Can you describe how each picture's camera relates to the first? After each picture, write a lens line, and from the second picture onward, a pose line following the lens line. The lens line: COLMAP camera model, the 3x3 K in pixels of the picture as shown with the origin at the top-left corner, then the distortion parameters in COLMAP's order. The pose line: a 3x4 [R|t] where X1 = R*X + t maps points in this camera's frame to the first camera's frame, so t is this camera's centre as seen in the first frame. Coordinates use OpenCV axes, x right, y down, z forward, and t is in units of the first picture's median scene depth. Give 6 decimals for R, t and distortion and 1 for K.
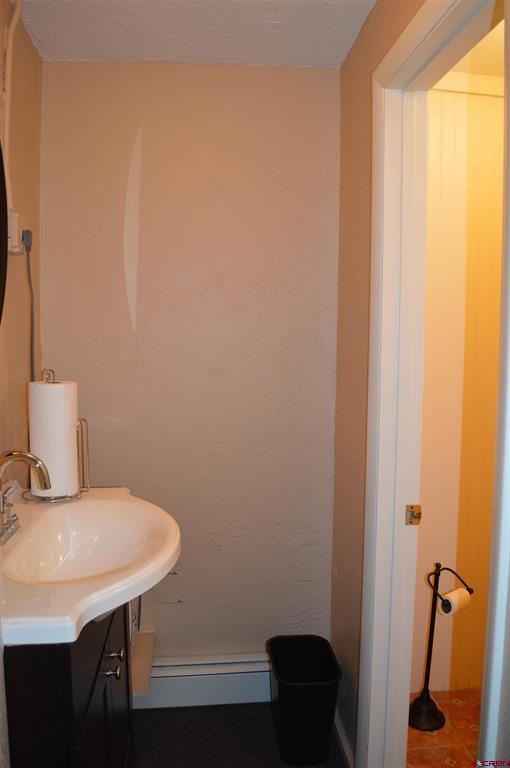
lens RADIAL K [[615.3, 0, 255.6], [0, 615.3, 384.6], [0, 0, 1]] dist [-0.074429, 0.003033]
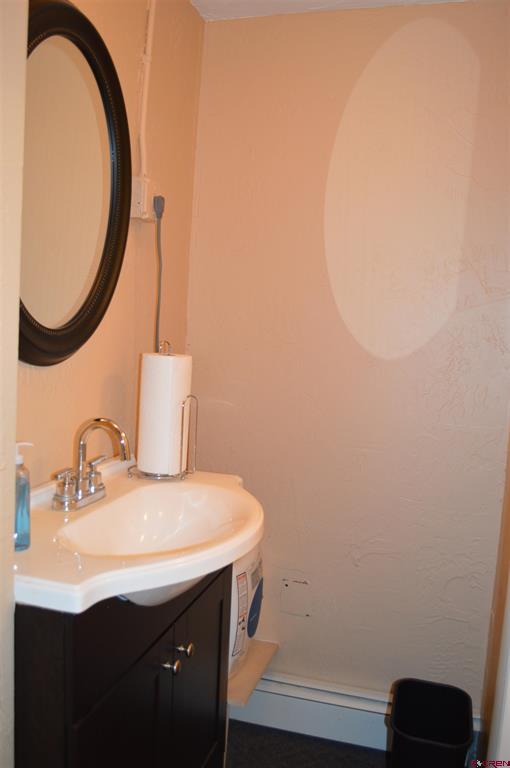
lens RADIAL K [[680.1, 0, 255.0], [0, 680.1, 383.2], [0, 0, 1]] dist [-0.079957, 0.019727]
pose [[0.923752, 0.081260, -0.374272, 0.189778], [-0.082873, 0.996490, 0.011812, 0.016517], [0.373918, 0.020105, 0.927244, 0.066127]]
